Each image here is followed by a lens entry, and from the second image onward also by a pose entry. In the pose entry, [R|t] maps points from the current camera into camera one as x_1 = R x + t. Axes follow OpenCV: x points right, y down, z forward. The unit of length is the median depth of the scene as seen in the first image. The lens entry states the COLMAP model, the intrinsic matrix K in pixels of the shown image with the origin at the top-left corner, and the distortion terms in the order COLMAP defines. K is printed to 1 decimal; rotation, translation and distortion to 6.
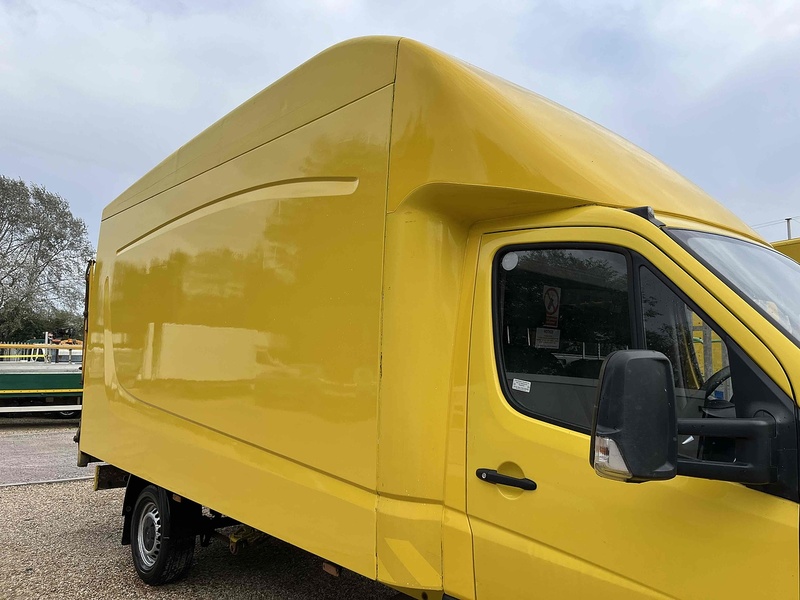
lens RADIAL K [[610.1, 0, 400.1], [0, 610.1, 295.7], [0, 0, 1]] dist [0.056027, -0.112314]
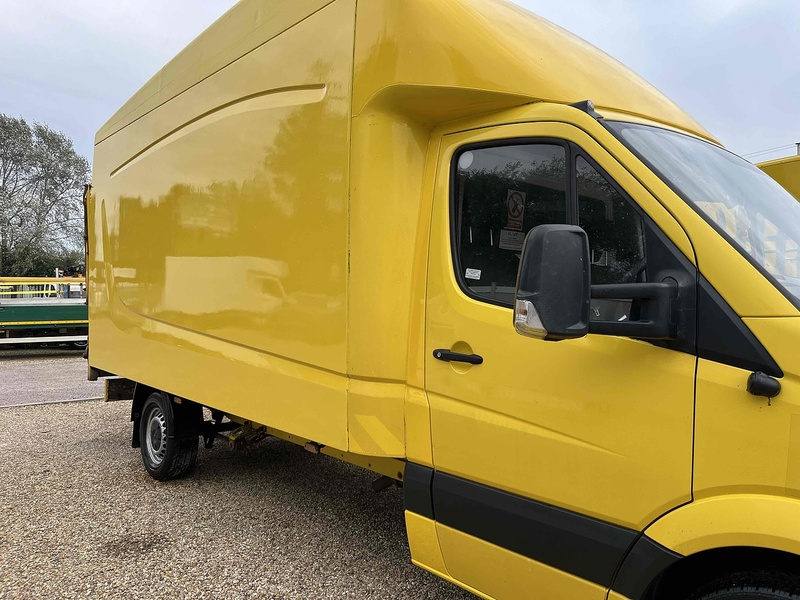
lens RADIAL K [[614.0, 0, 402.5], [0, 614.0, 300.8], [0, 0, 1]] dist [0.030720, -0.065543]
pose [[0.999792, -0.013178, -0.015565, 0.066134], [0.014788, 0.994005, 0.108329, 0.055337], [0.014044, -0.108536, 0.993993, -0.071308]]
